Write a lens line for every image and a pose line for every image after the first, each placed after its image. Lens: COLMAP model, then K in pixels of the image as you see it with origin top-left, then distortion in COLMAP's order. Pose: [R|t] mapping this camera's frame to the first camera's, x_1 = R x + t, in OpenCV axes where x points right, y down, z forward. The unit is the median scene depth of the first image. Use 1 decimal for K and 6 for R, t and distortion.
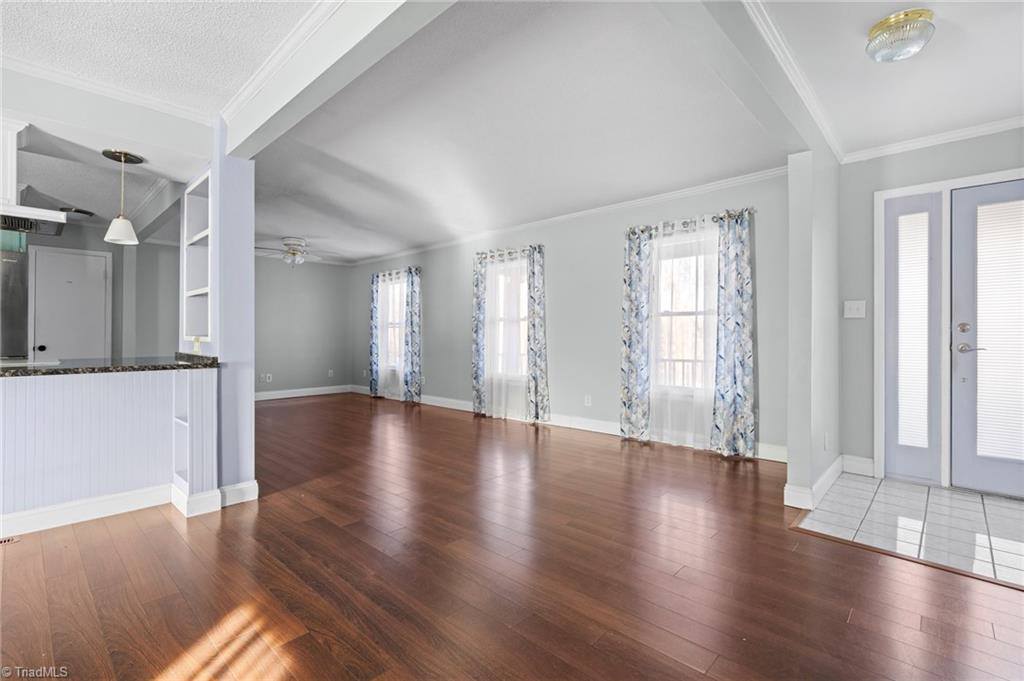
lens RADIAL K [[461.7, 0, 512.0], [0, 461.7, 335.4], [0, 0, 1]] dist [-0.002656, 0.000968]
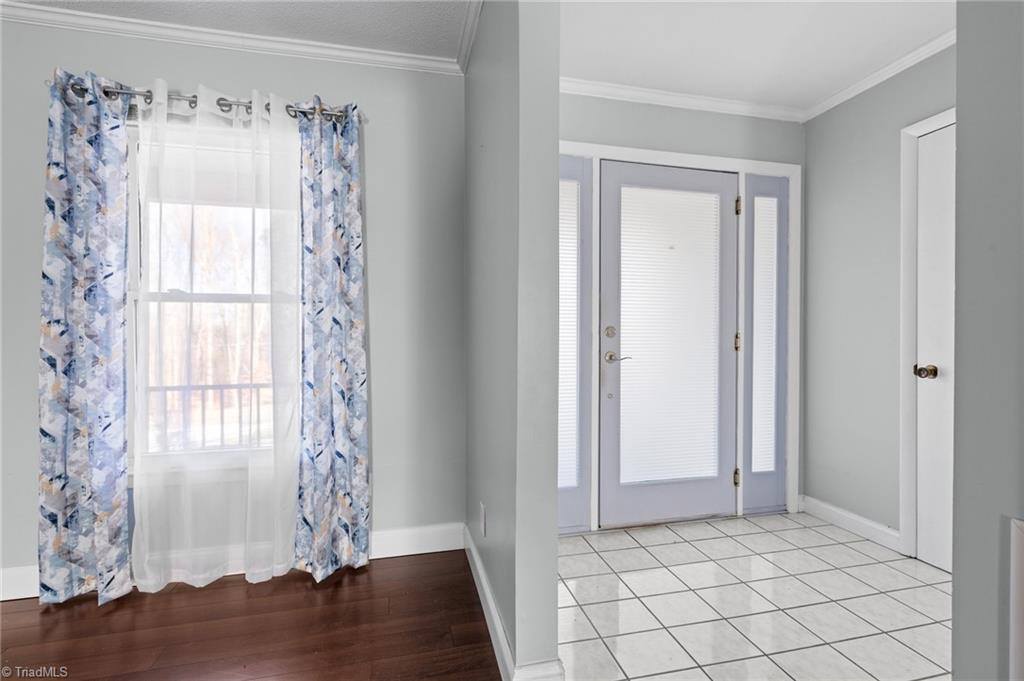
lens RADIAL K [[461.7, 0, 510.5], [0, 461.7, 343.5], [0, 0, 1]] dist [-0.002656, 0.000968]
pose [[0.544785, -0.005556, 0.838557, 0.137730], [0.007269, 0.999972, 0.001902, 0.000688], [-0.838544, 0.005059, 0.544810, 0.491805]]
